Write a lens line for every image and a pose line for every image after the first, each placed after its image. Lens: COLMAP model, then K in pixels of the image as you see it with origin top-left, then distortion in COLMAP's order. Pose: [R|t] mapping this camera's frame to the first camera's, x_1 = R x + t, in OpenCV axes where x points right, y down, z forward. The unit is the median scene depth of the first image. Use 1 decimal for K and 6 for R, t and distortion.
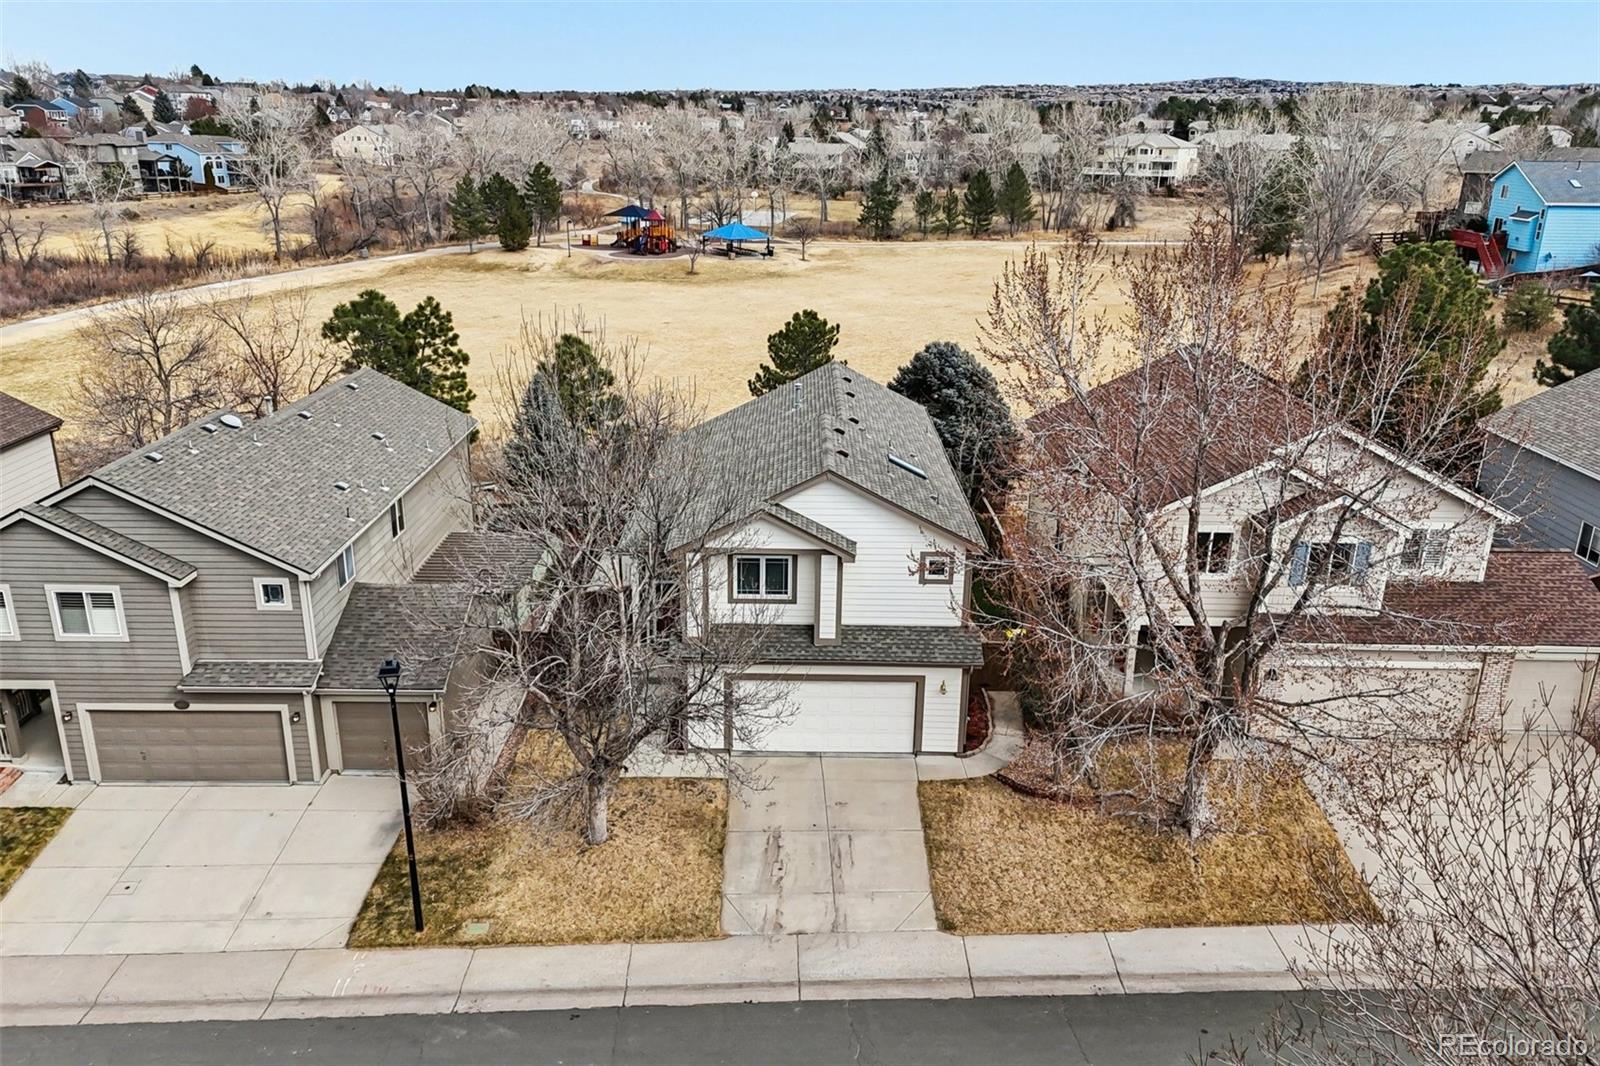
lens RADIAL K [[1216.5, 0, 800.0], [0, 1216.5, 533.0], [0, 0, 1]] dist [0.087850, -0.109401]
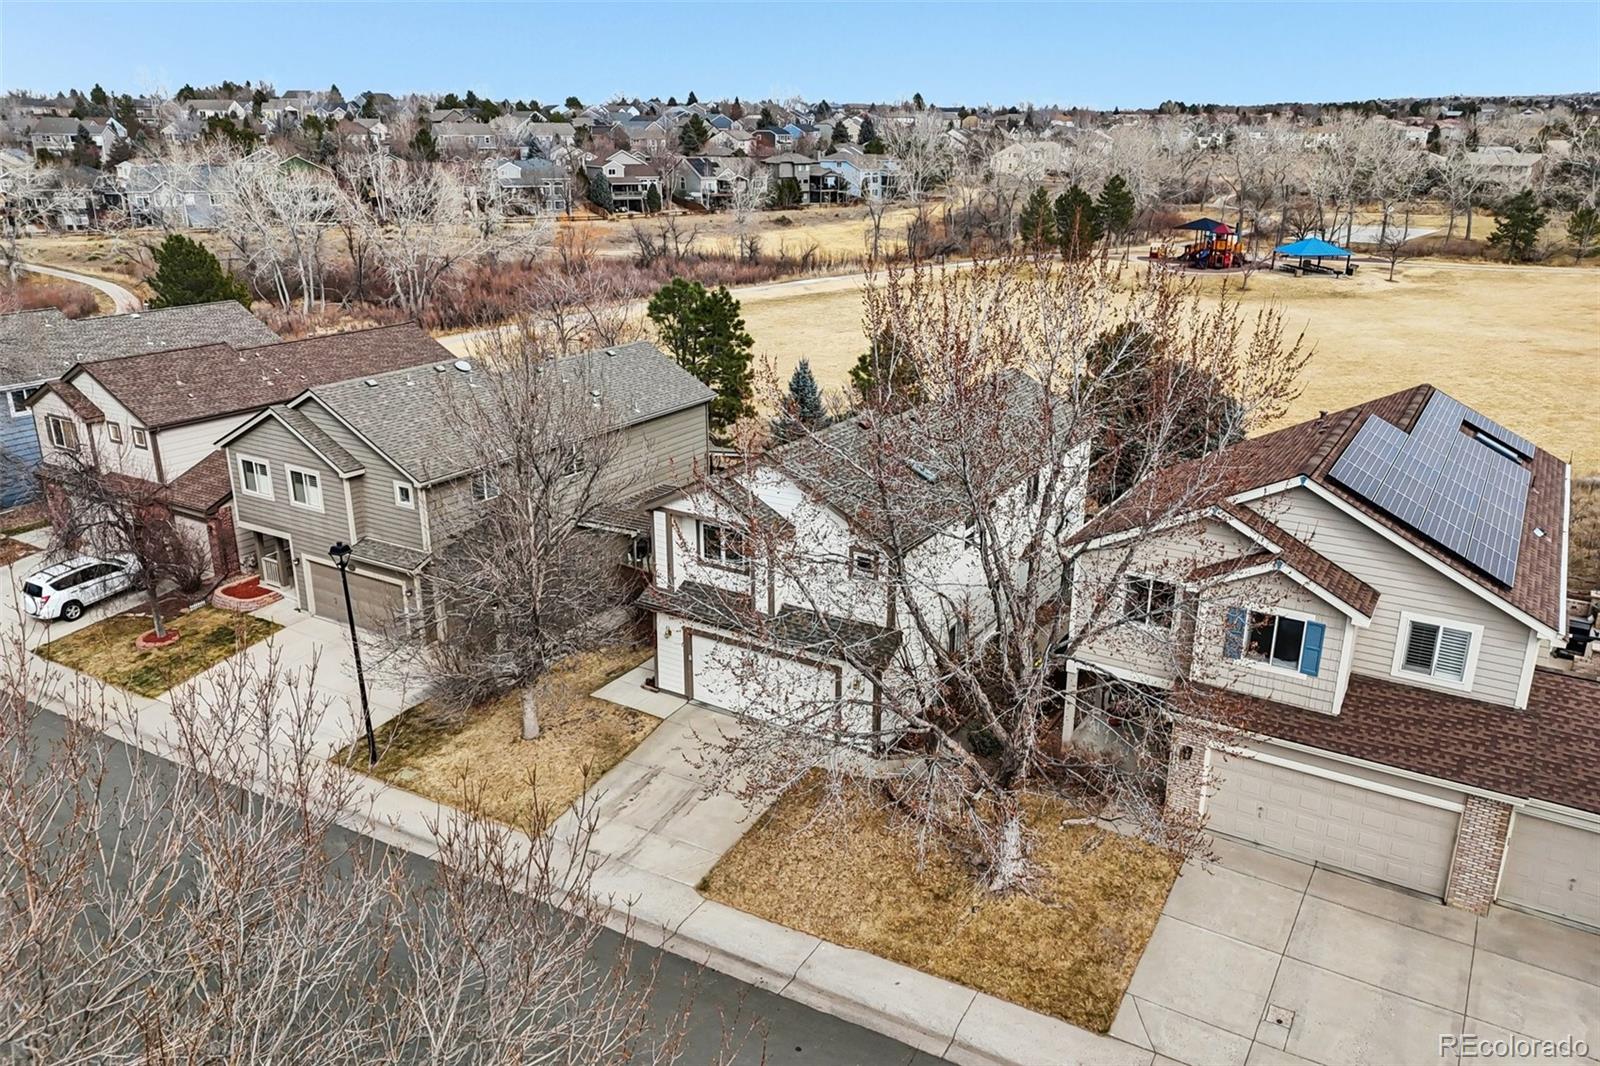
lens RADIAL K [[1193.3, 0, 800.0], [0, 1193.3, 533.0], [0, 0, 1]] dist [0.086652, -0.100150]
pose [[0.842824, 0.157583, -0.514602, 0.140323], [-0.161214, 0.986189, 0.037955, -0.006352], [0.513476, 0.050972, 0.856589, 0.030741]]
